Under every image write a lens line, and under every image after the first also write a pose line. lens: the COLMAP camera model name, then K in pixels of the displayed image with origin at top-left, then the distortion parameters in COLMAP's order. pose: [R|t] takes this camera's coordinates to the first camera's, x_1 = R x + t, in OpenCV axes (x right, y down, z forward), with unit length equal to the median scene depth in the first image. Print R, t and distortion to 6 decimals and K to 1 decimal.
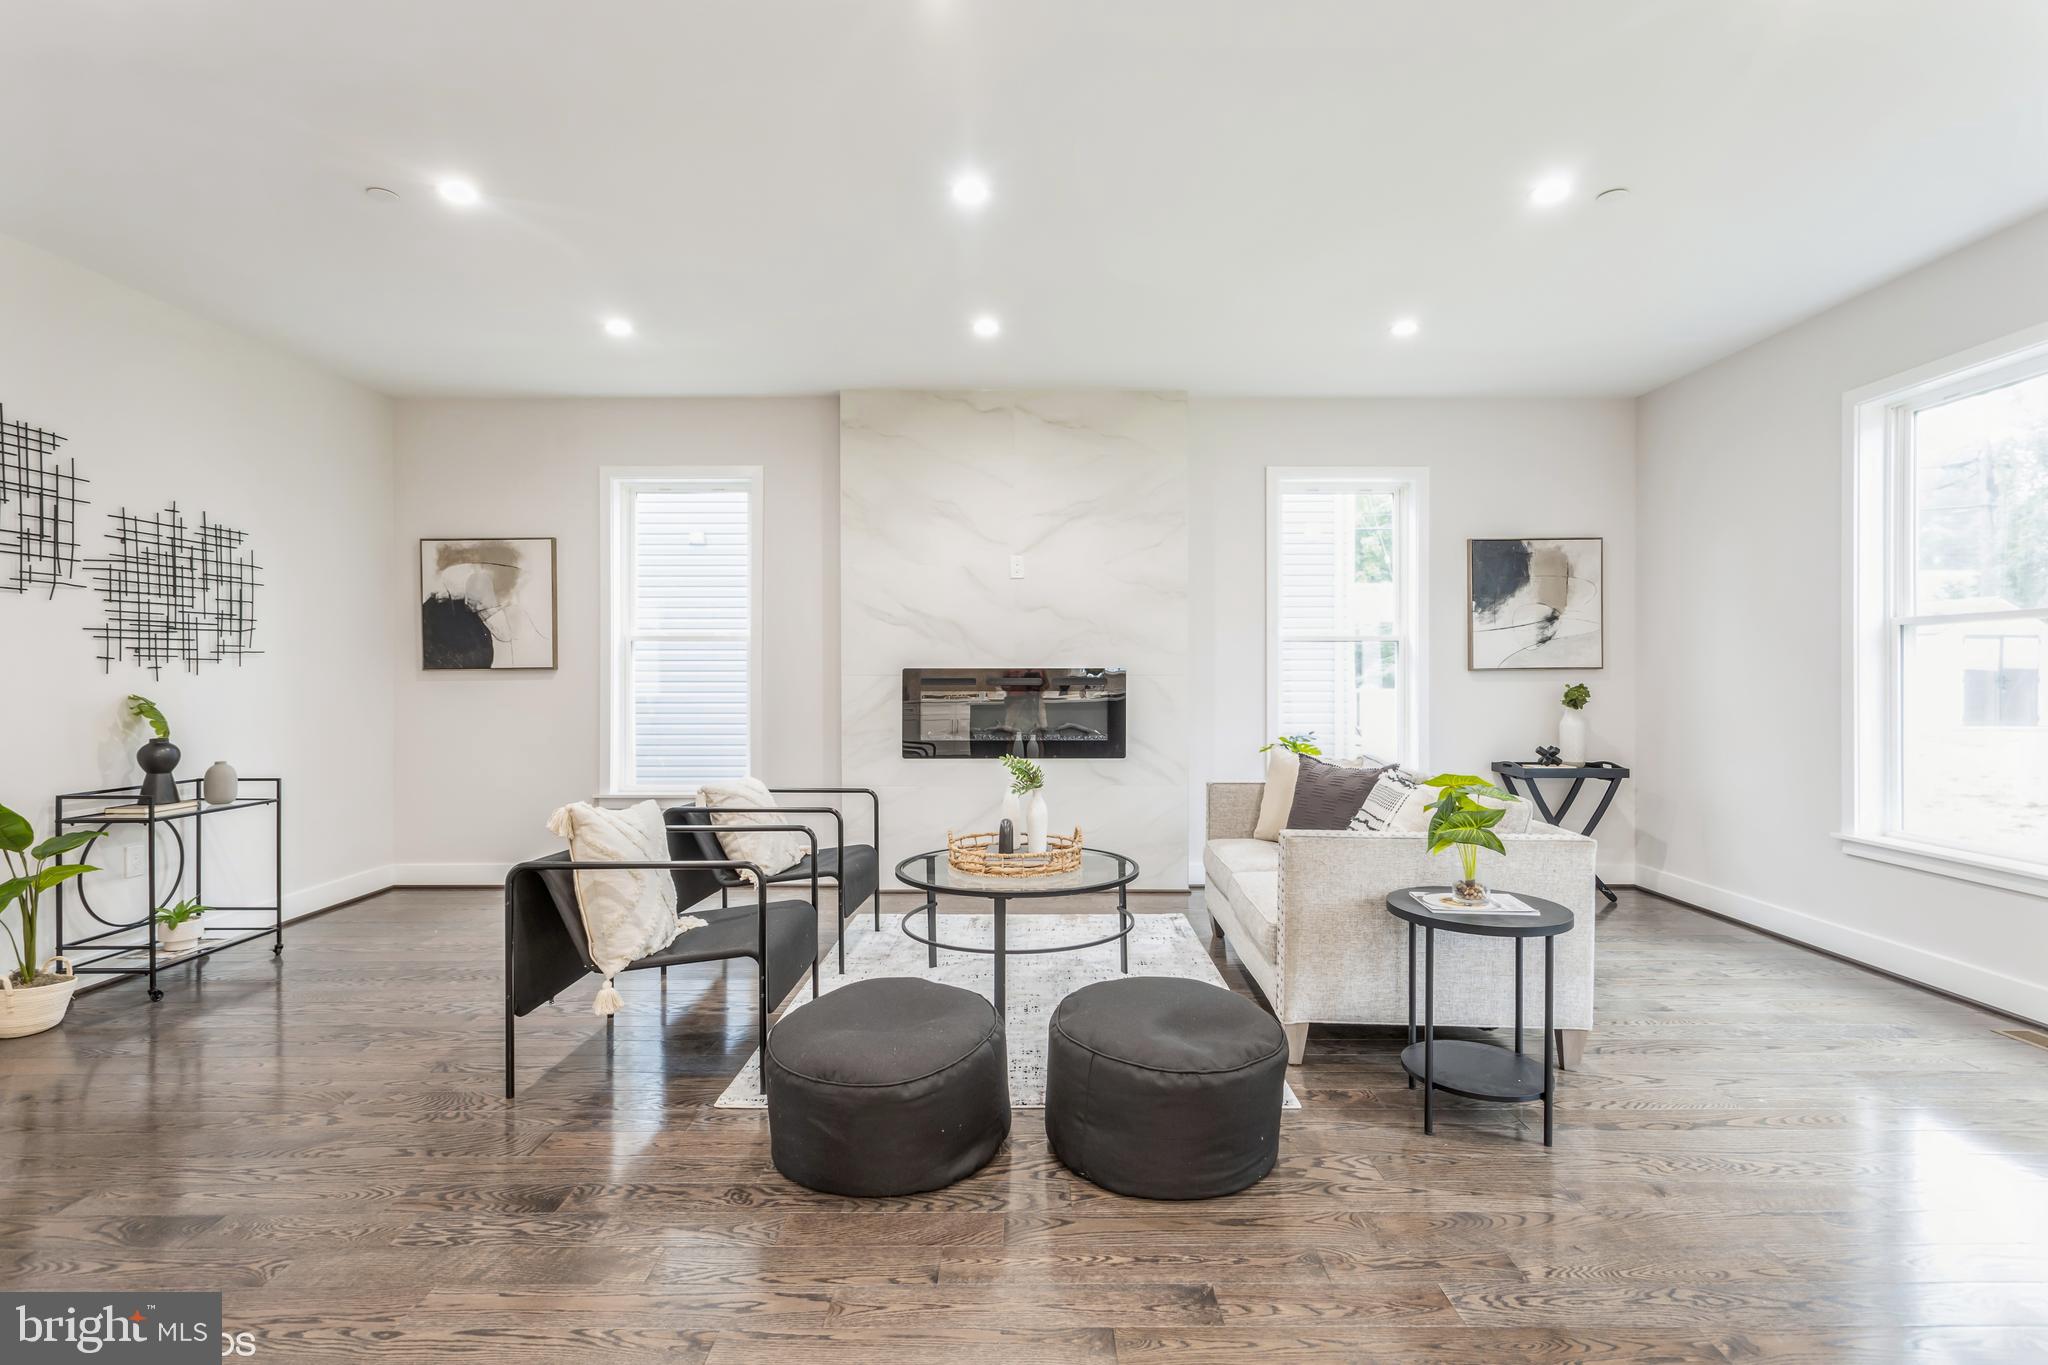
lens RADIAL K [[975.2, 0, 1029.1], [0, 975.2, 682.8], [0, 0, 1]] dist [0.000786, 0.002926]
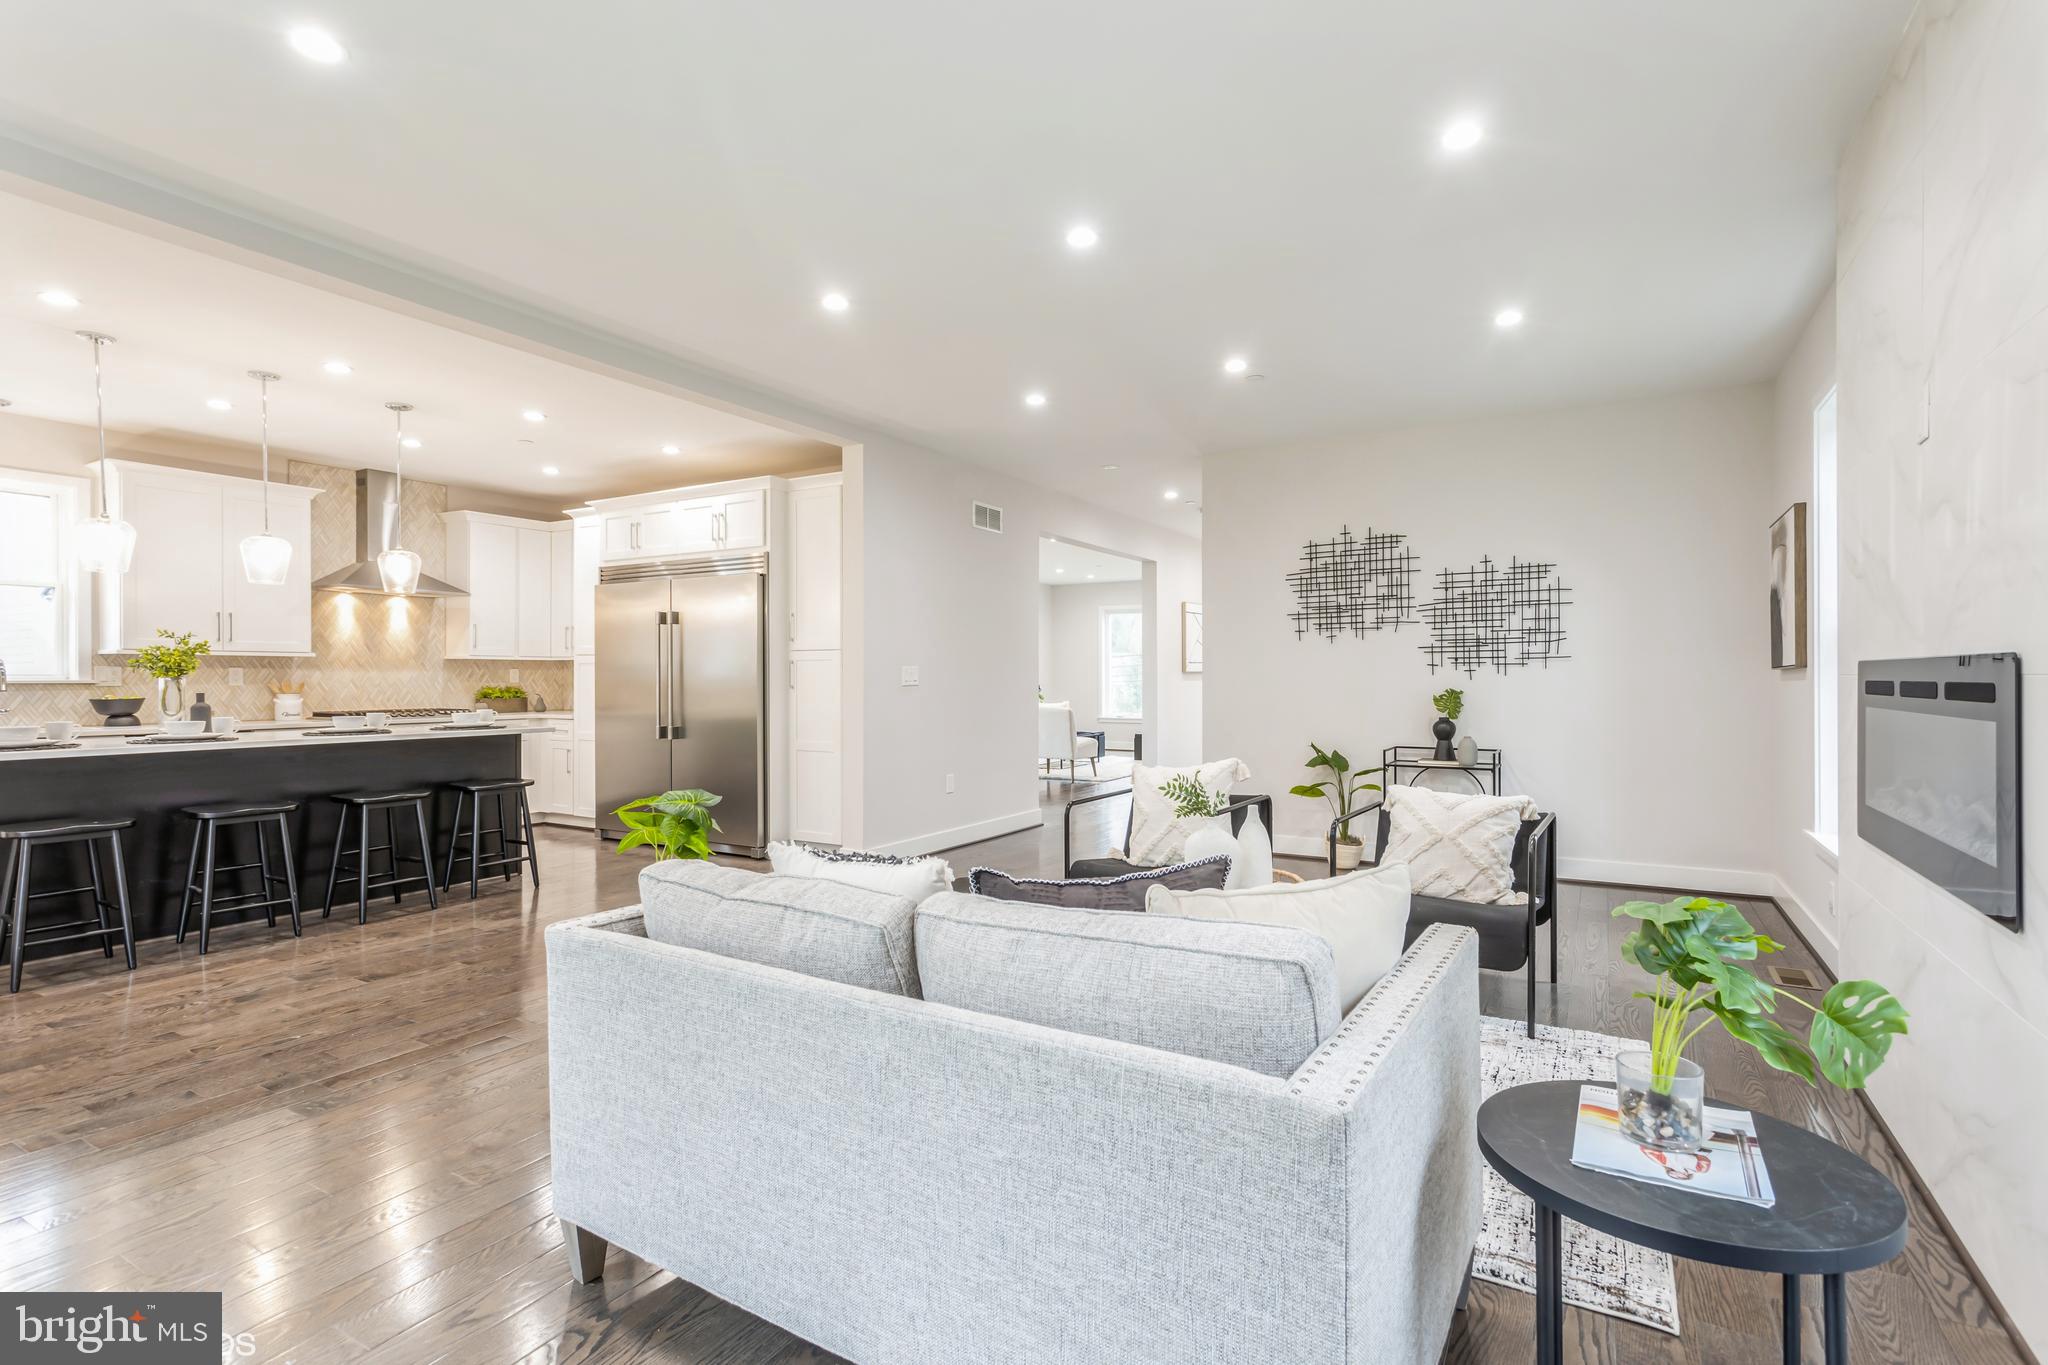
lens RADIAL K [[975.2, 0, 1038.1], [0, 975.2, 682.0], [0, 0, 1]] dist [0.000786, 0.002926]
pose [[-0.498019, 0.006493, -0.867142, 0.747455], [-0.002793, 0.999955, 0.009092, -0.010332], [0.867162, 0.006950, -0.497978, 1.224280]]
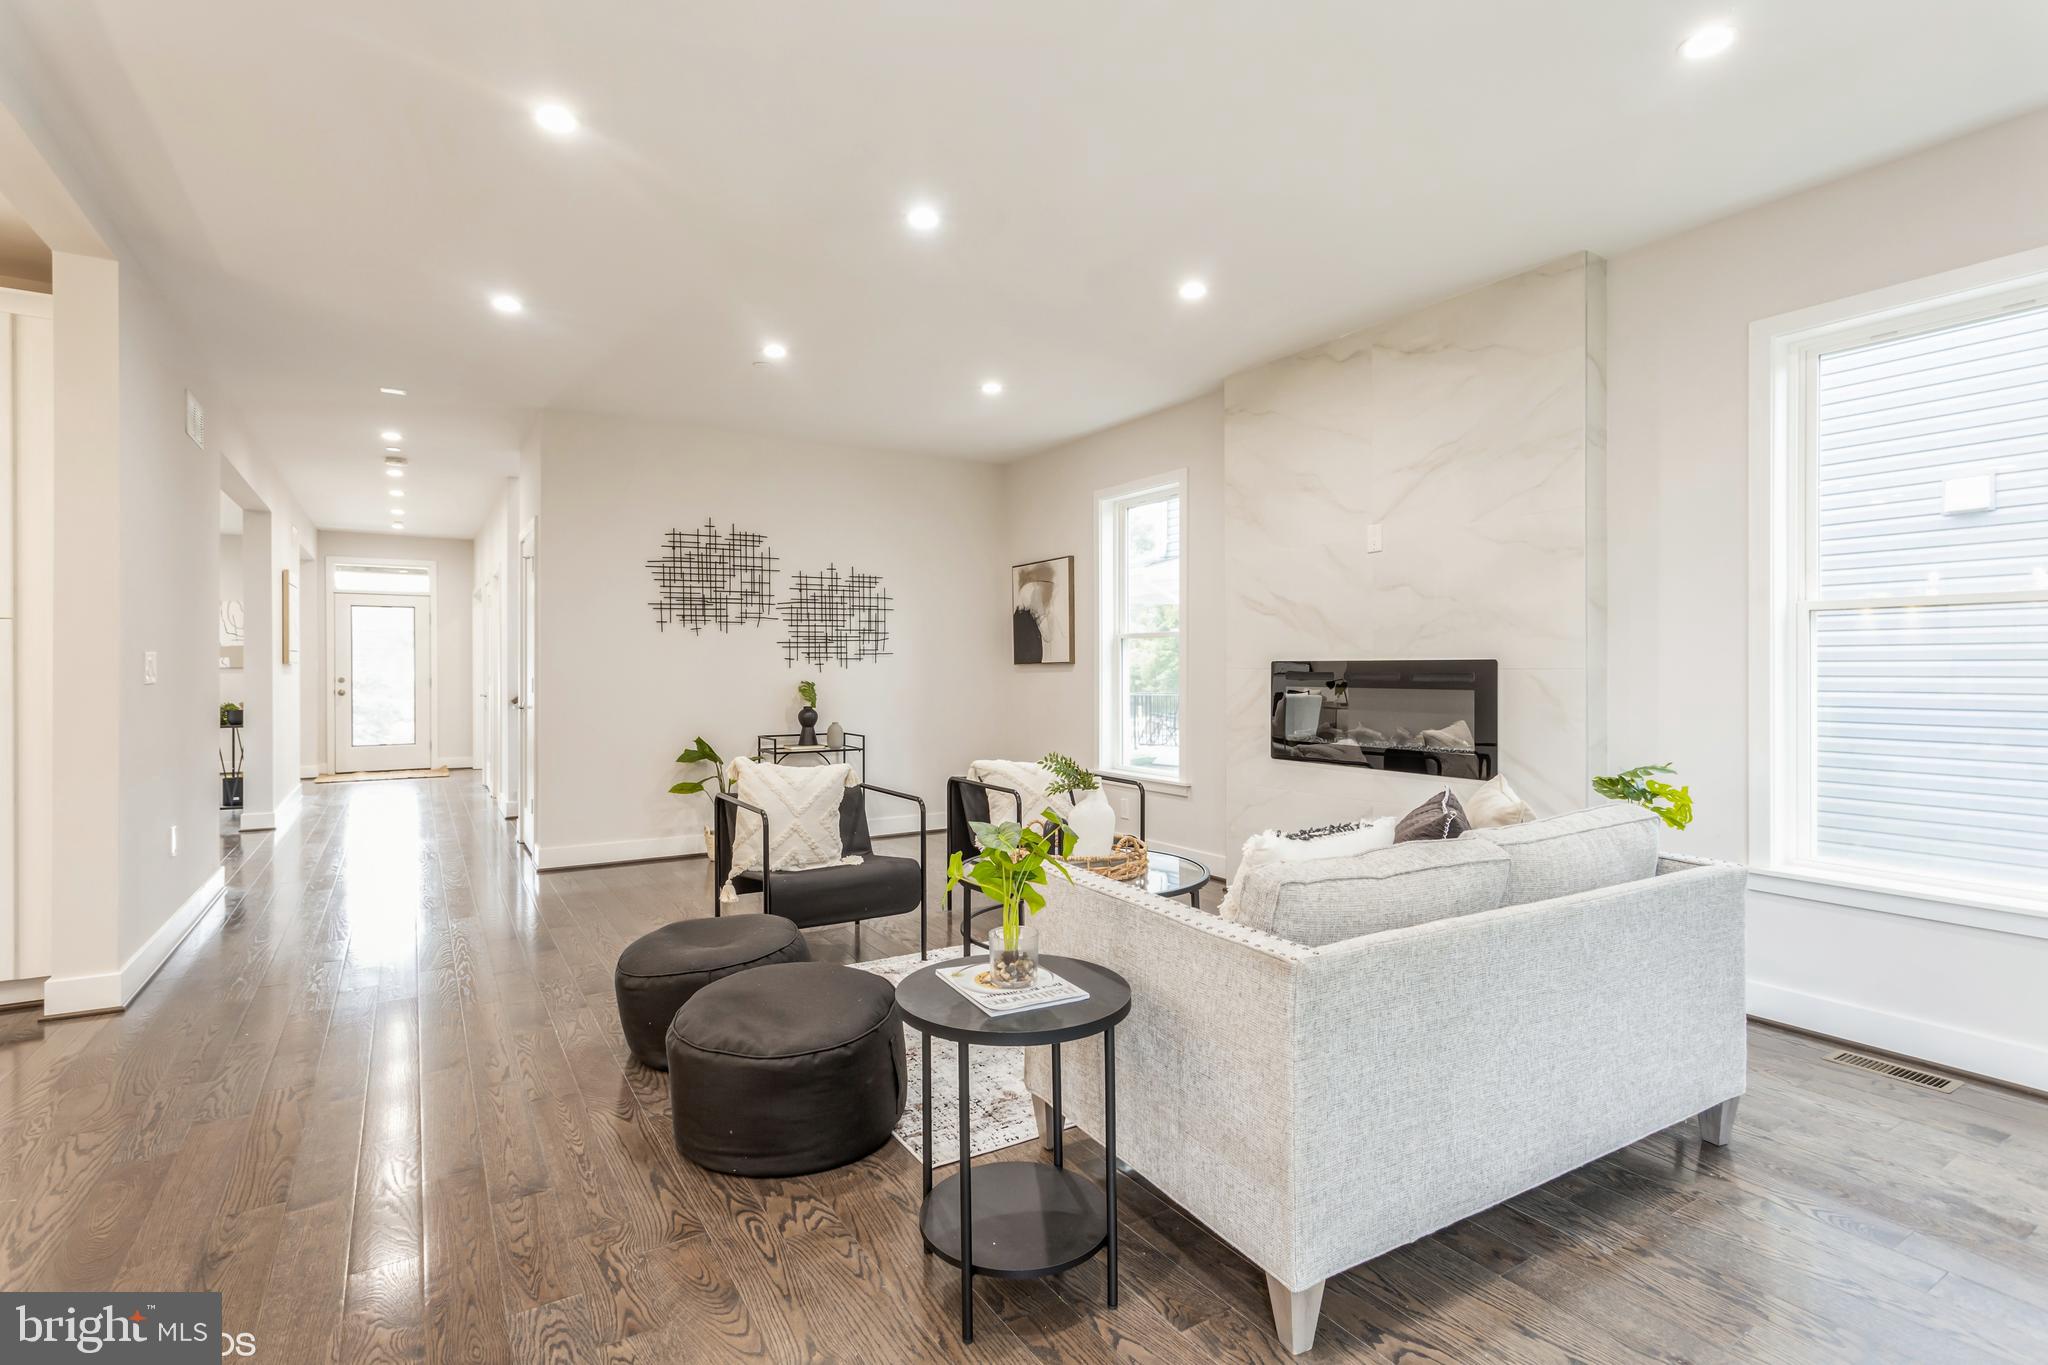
lens RADIAL K [[975.2, 0, 1023.3], [0, 975.2, 676.2], [0, 0, 1]] dist [0.000786, 0.002926]
pose [[0.533469, 0.007099, -0.845790, 0.737058], [-0.005239, 0.999973, 0.005089, -0.005667], [0.845803, 0.001716, 0.533492, 0.423892]]
